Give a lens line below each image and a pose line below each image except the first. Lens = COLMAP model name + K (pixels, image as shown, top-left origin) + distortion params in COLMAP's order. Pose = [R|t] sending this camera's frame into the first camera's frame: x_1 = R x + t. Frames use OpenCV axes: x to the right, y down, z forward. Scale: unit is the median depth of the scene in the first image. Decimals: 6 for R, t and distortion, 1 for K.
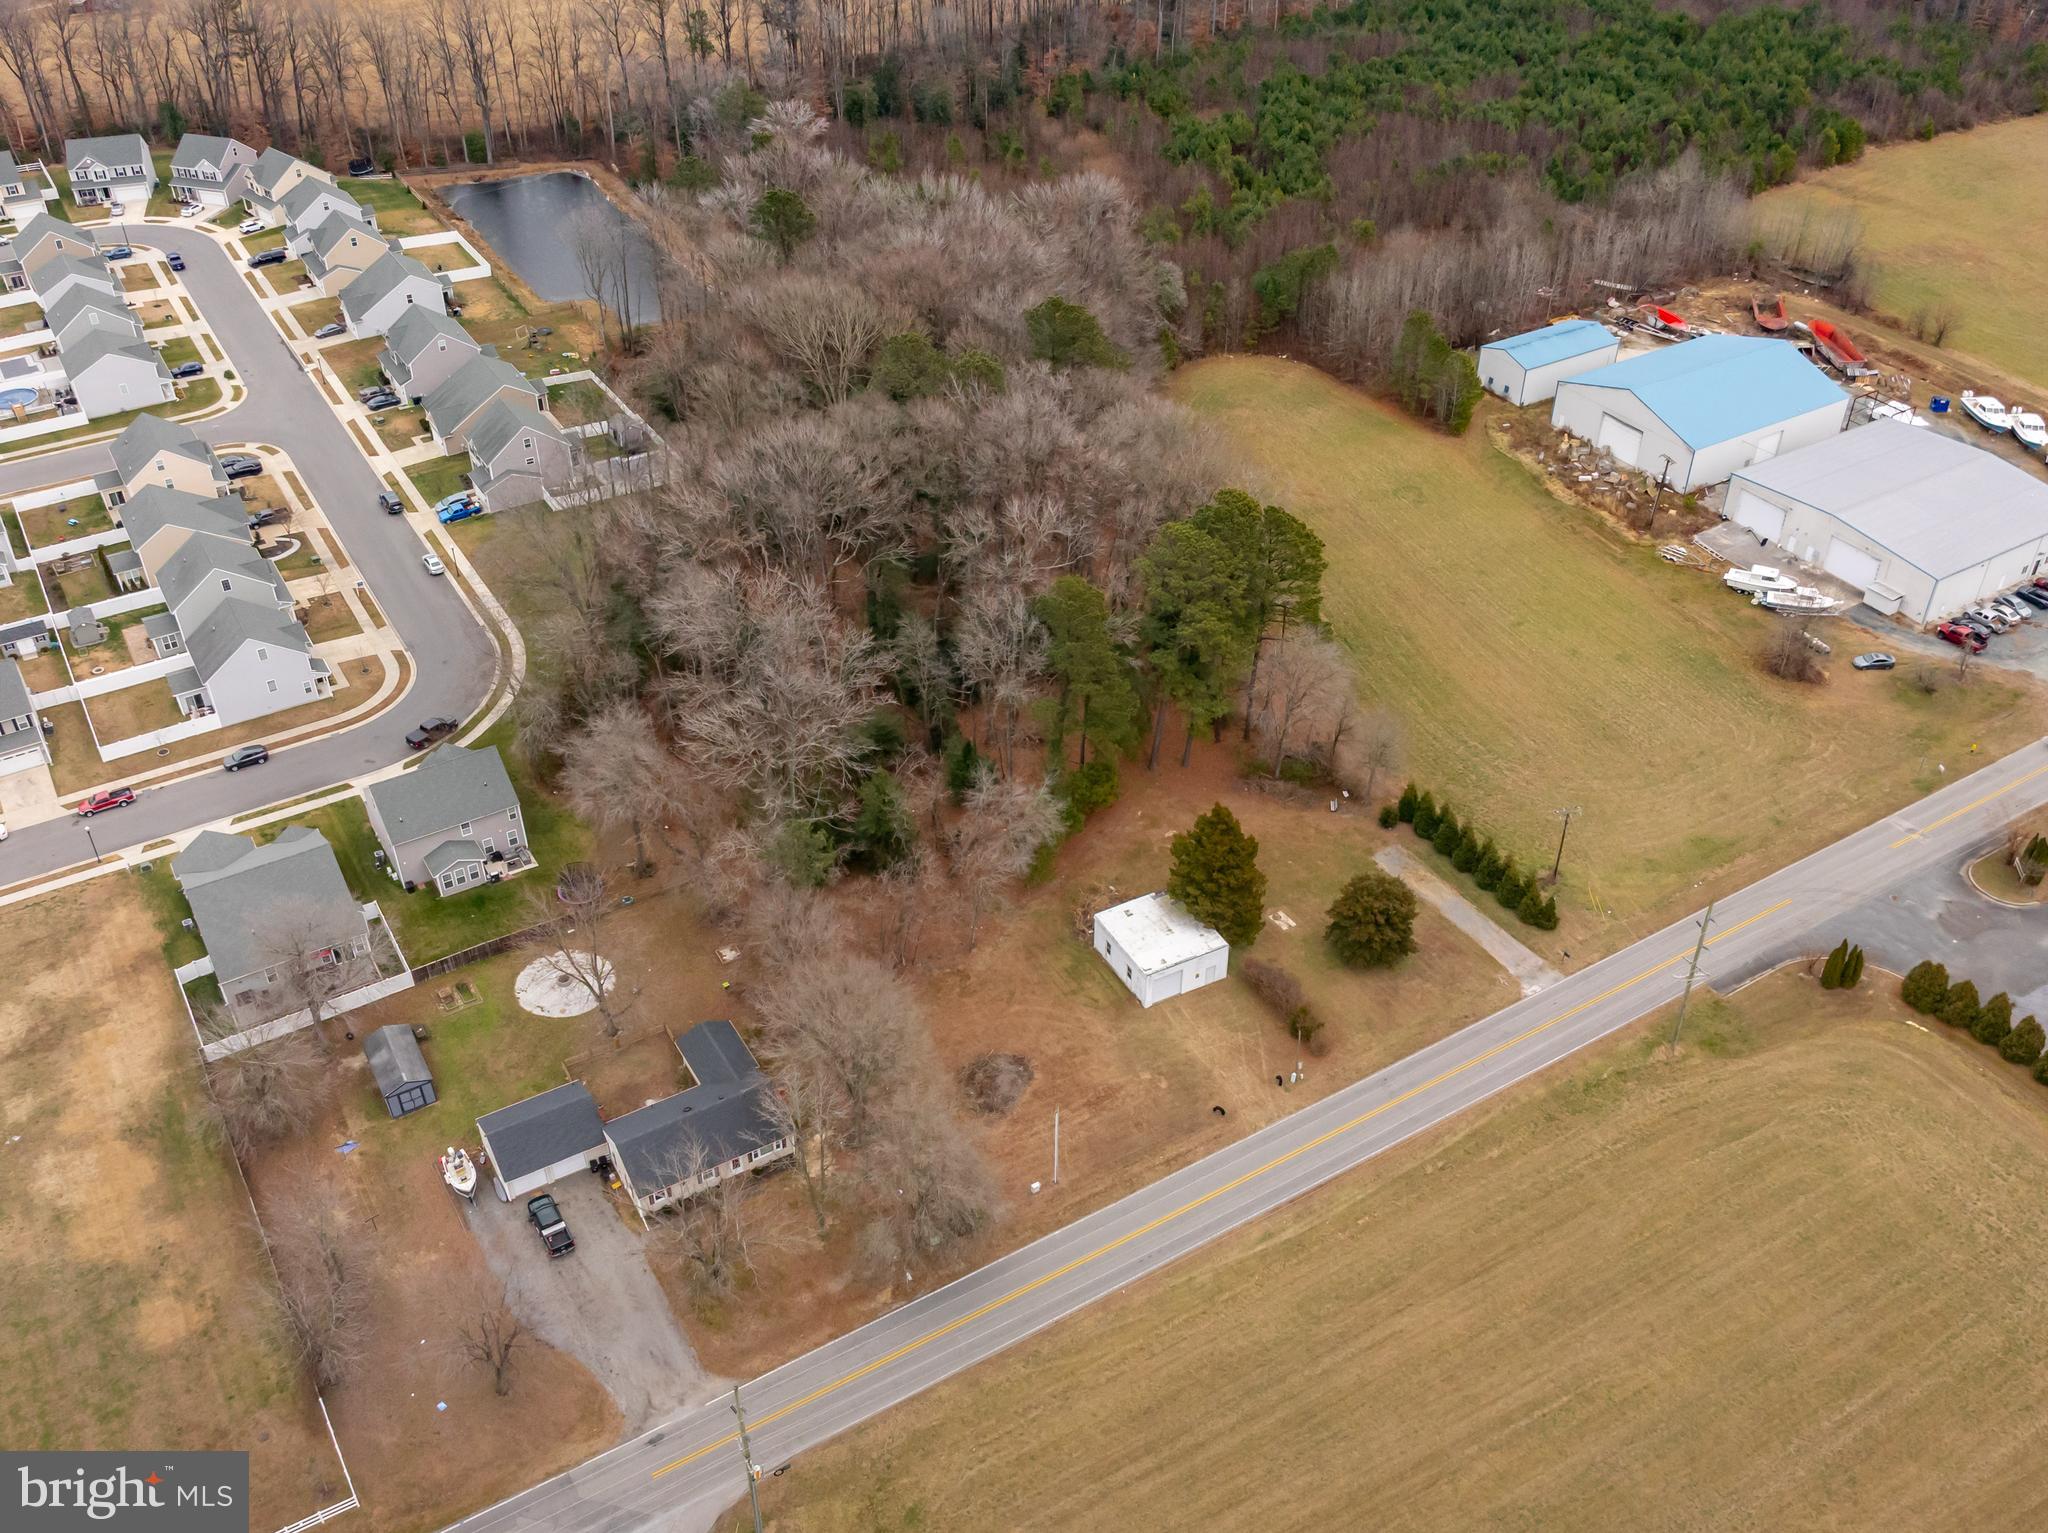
lens RADIAL K [[1857.0, 0, 1057.9], [0, 1857.0, 762.1], [0, 0, 1]] dist [-0.004606, -0.063538]
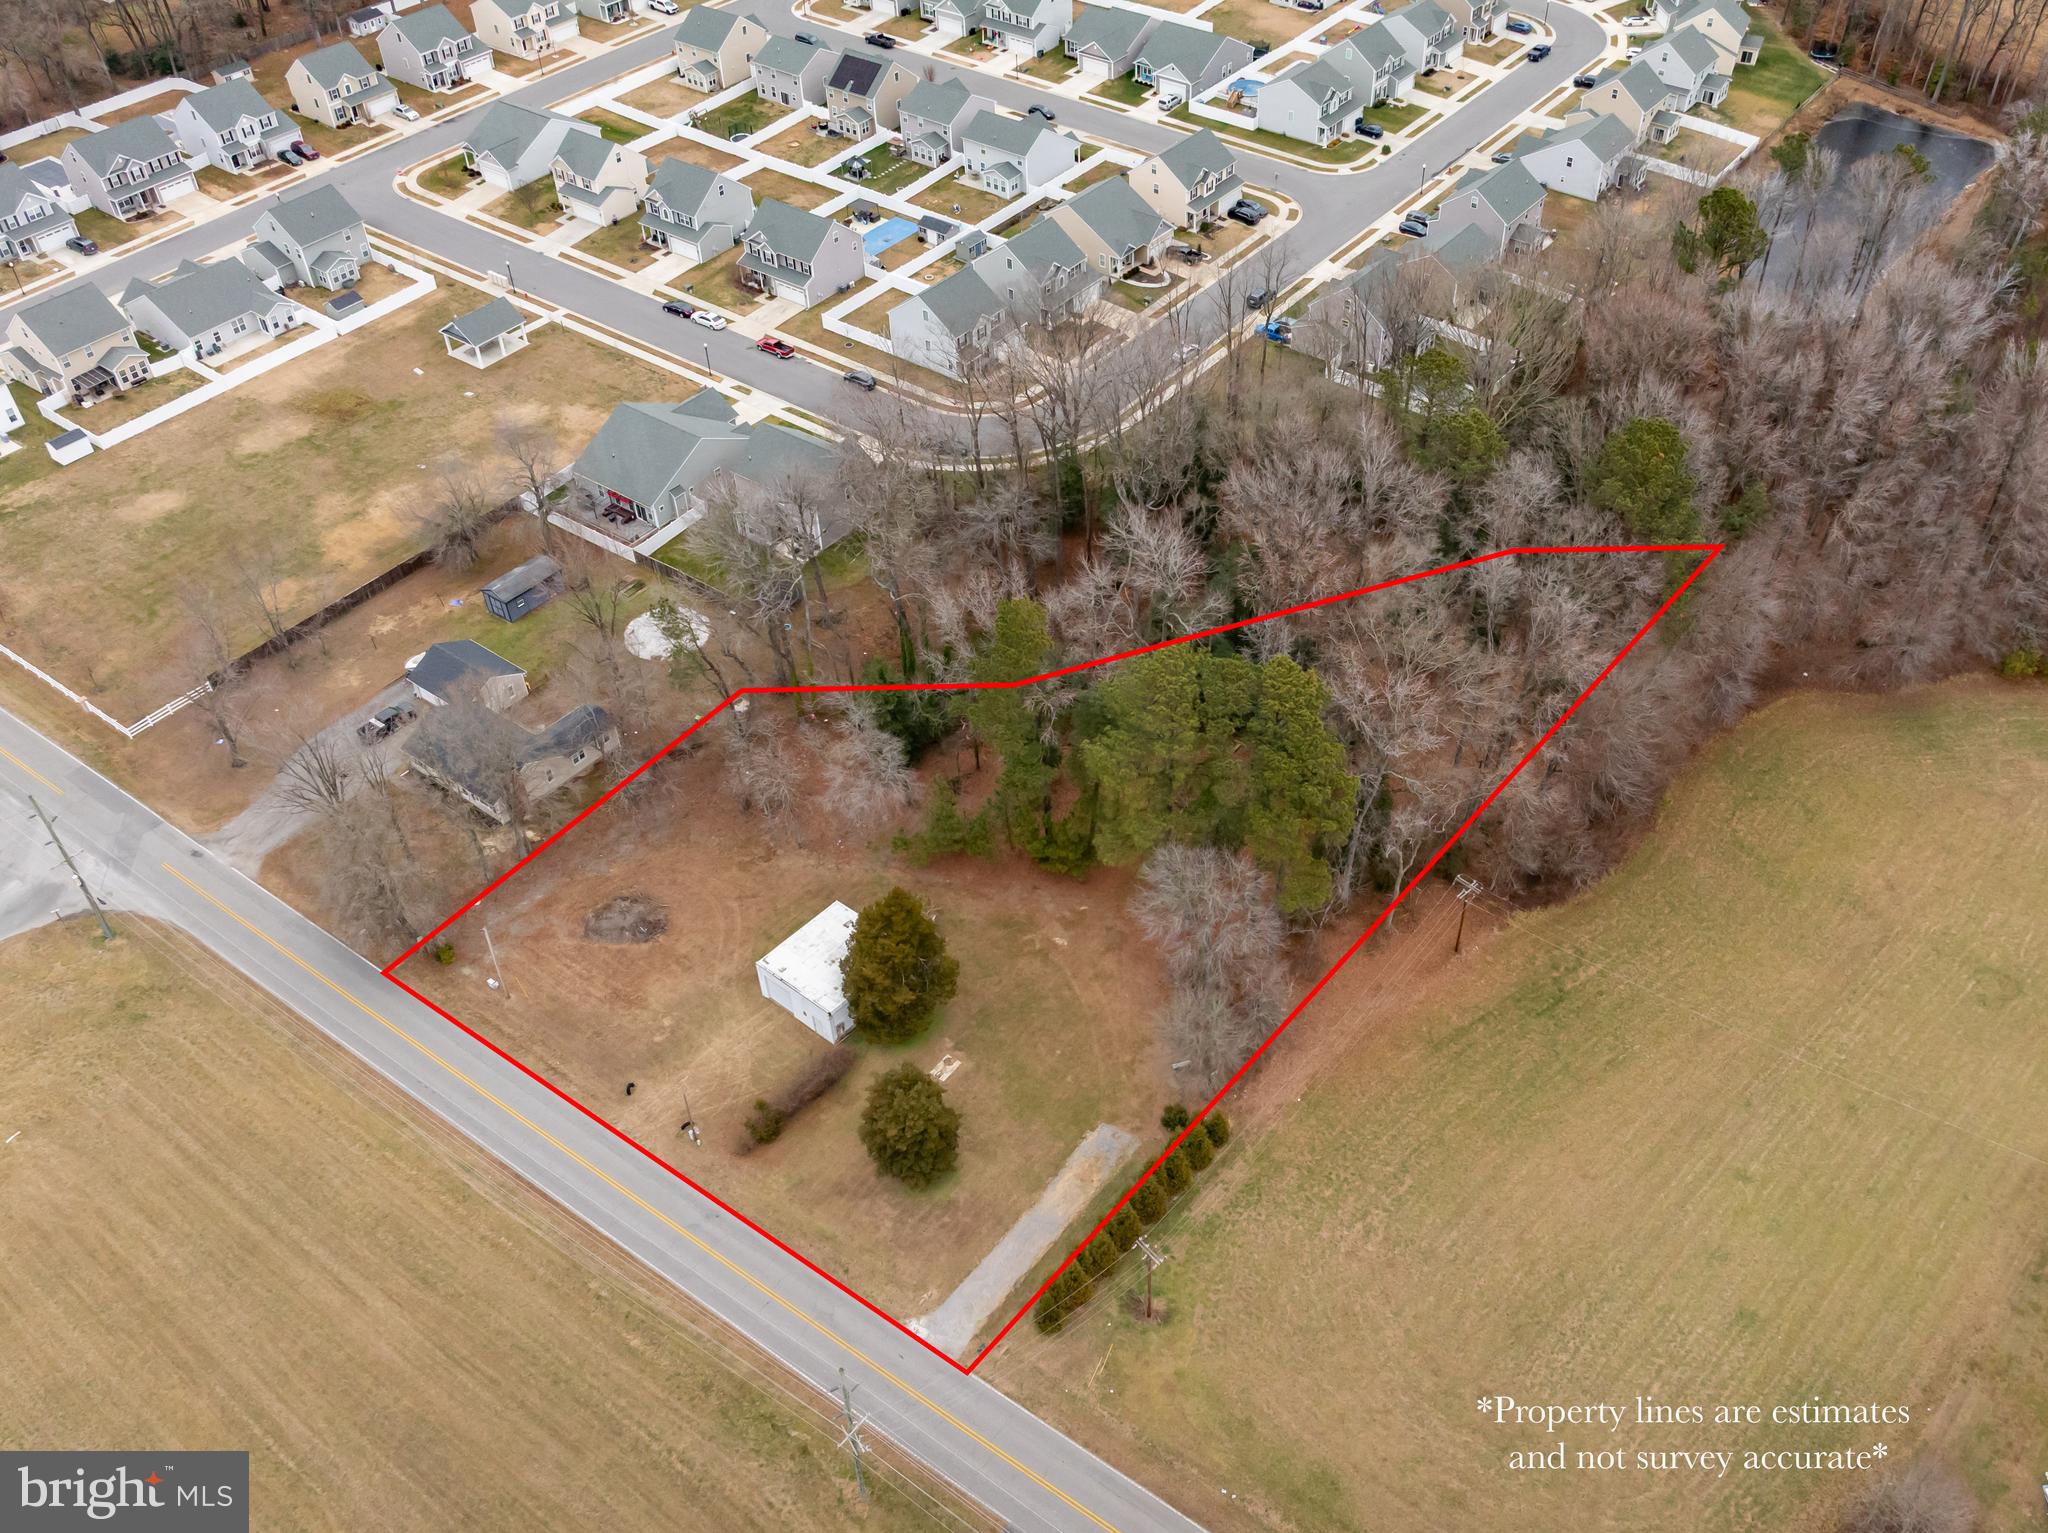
lens RADIAL K [[1797.9, 0, 1109.9], [0, 1797.9, 811.7], [0, 0, 1]] dist [-0.031669, 0.015600]
pose [[0.385173, 0.633422, -0.671132, 0.569500], [-0.551503, 0.741086, 0.382930, -0.326106], [0.739923, 0.222637, 0.634781, 0.453726]]
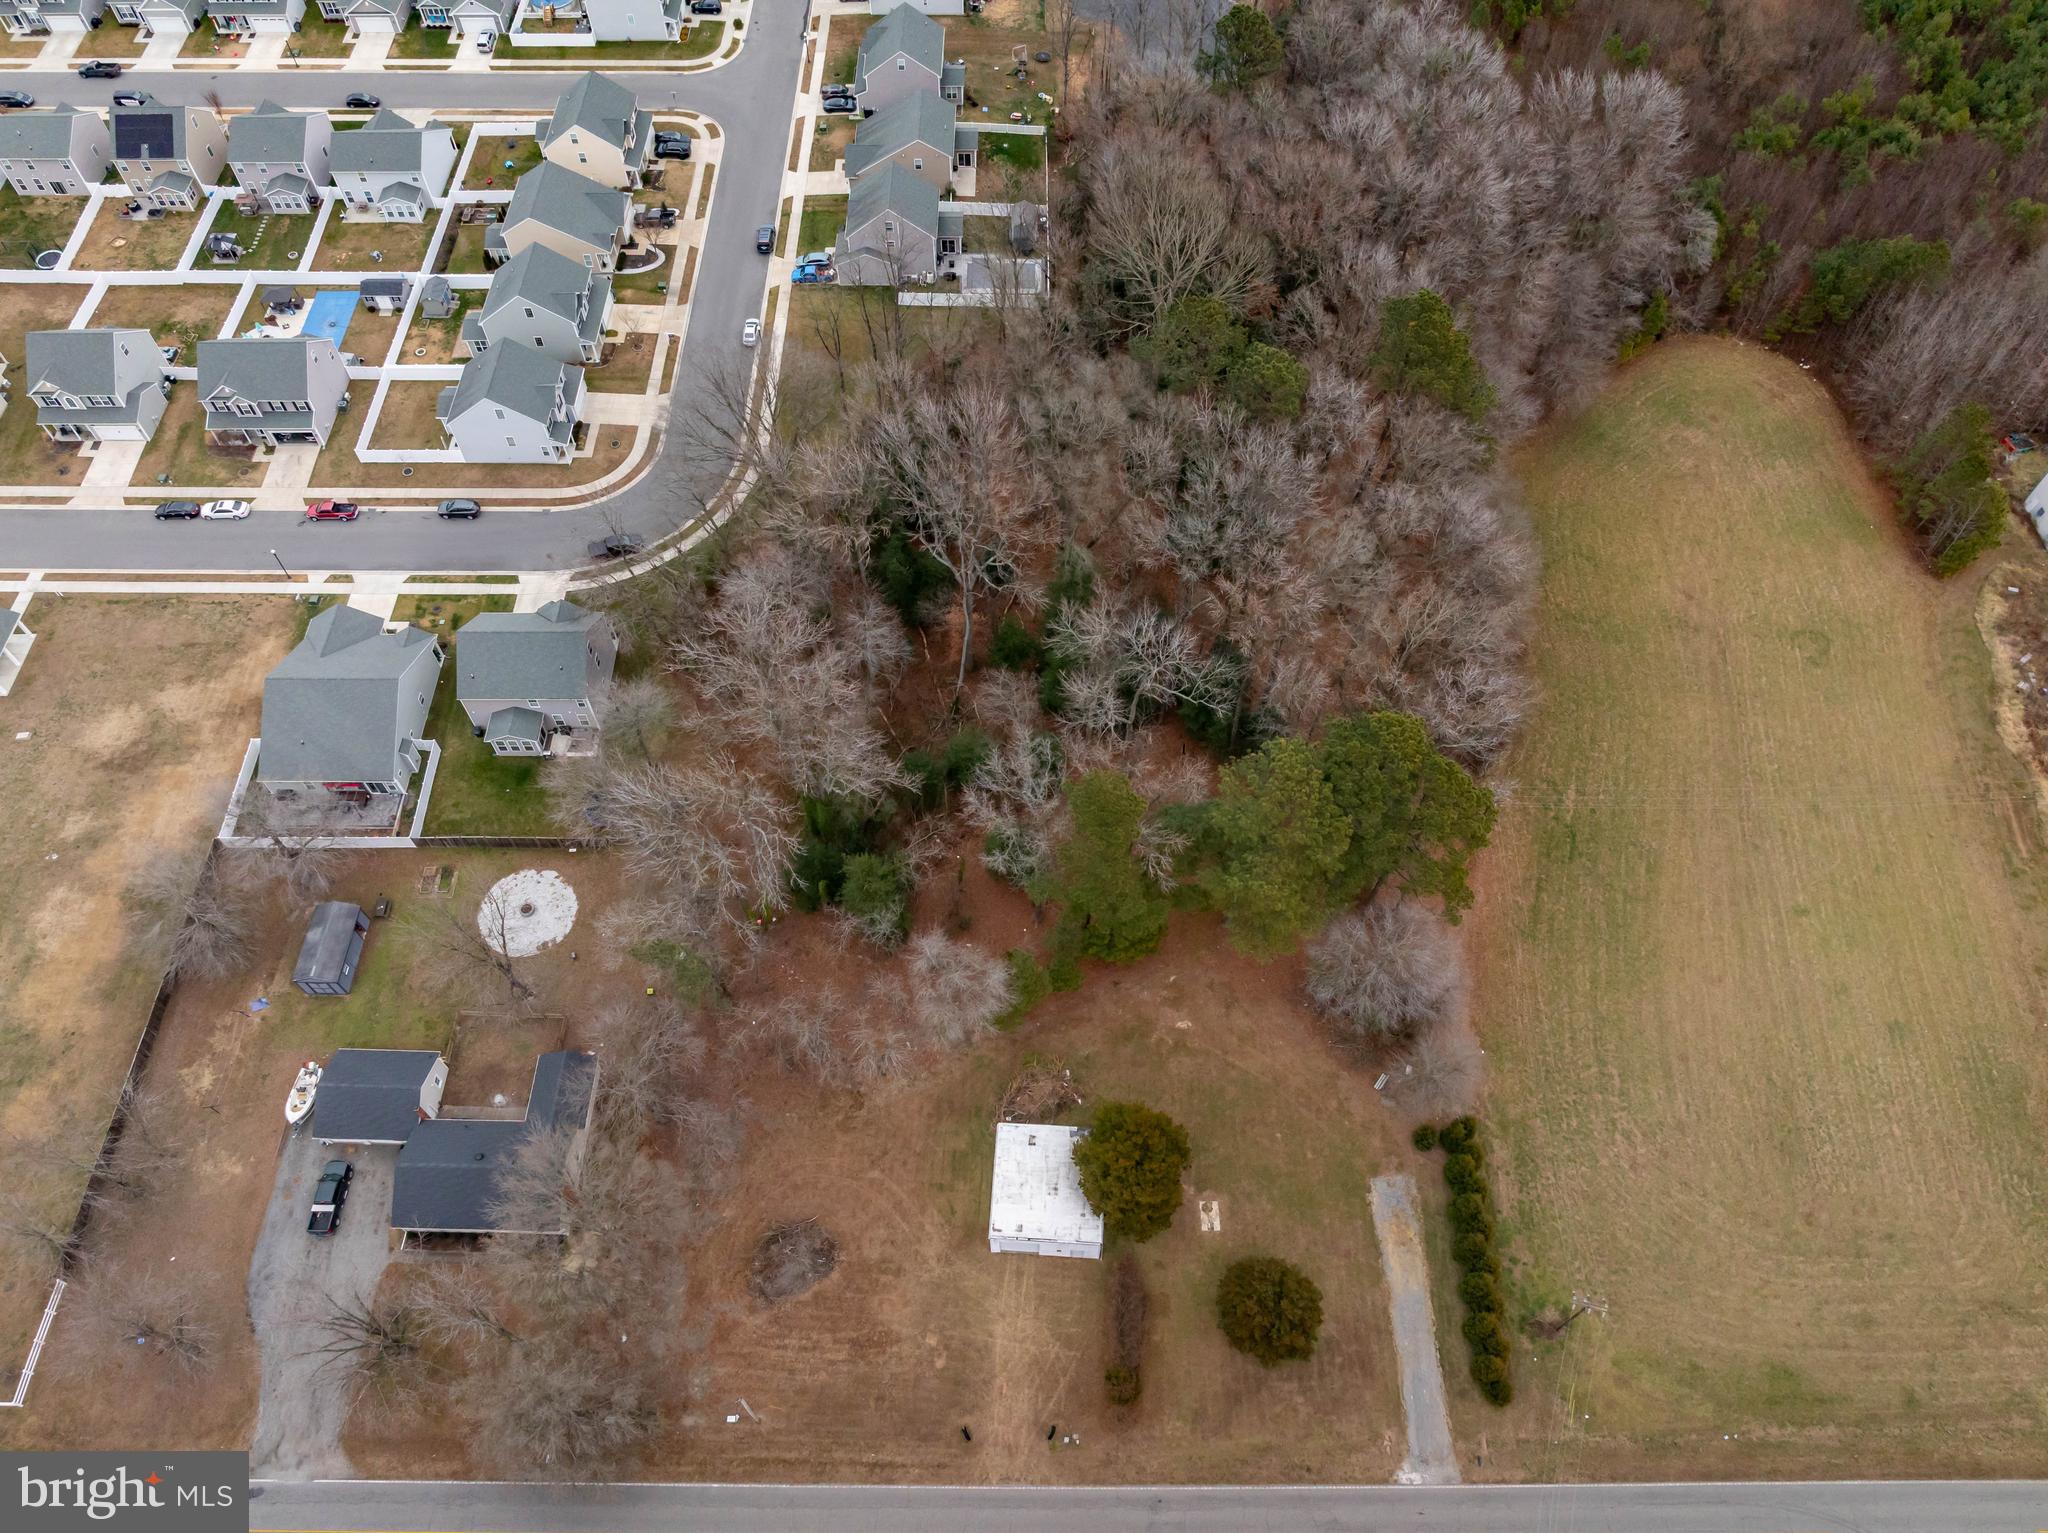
lens RADIAL K [[1484.6, 0, 1024.0], [0, 1484.6, 766.5], [0, 0, 1]] dist [-0.044198, 0.035873]
pose [[0.847828, 0.435891, -0.301973, 0.147347], [-0.312729, 0.870906, 0.379108, -0.292456], [0.428240, -0.226983, 0.874694, 0.376120]]
